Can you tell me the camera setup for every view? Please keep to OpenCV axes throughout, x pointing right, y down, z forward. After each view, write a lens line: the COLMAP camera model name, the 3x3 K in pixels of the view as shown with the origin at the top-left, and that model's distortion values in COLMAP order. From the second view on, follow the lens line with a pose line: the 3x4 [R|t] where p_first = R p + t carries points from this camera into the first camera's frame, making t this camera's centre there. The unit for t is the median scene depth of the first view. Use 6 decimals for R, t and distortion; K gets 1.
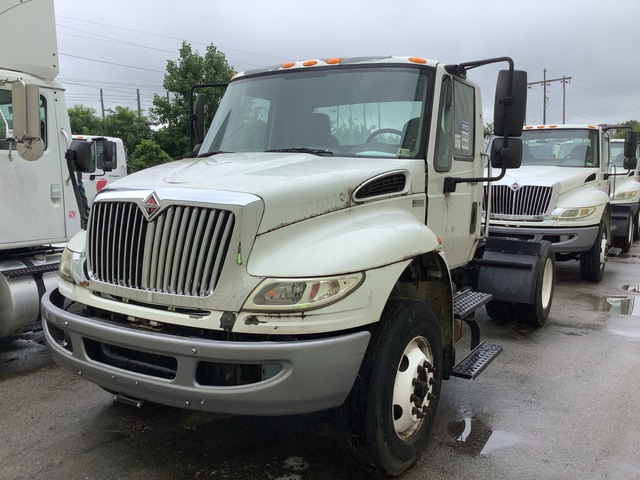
lens RADIAL K [[590.0, 0, 338.1], [0, 590.0, 240.5], [0, 0, 1]] dist [-0.009926, -0.005033]
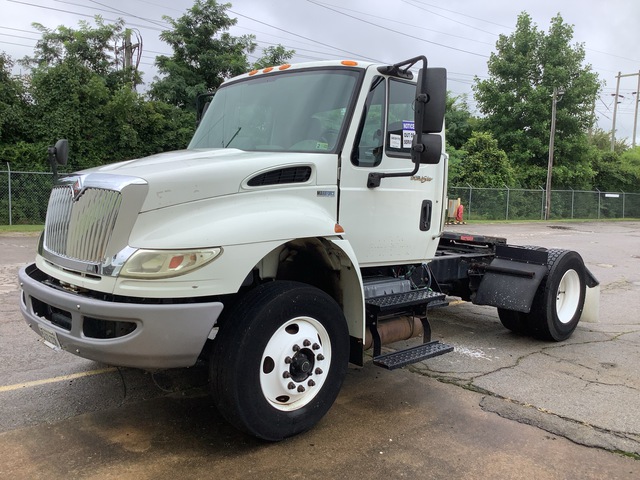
lens RADIAL K [[581.5, 0, 320.0], [0, 581.5, 240.0], [0, 0, 1]] dist [0.000940, 0.000017]
pose [[0.969214, 0.034114, -0.243846, 0.437365], [-0.041412, 0.998833, -0.024864, 0.052179], [0.242713, 0.034197, 0.969495, -0.025609]]
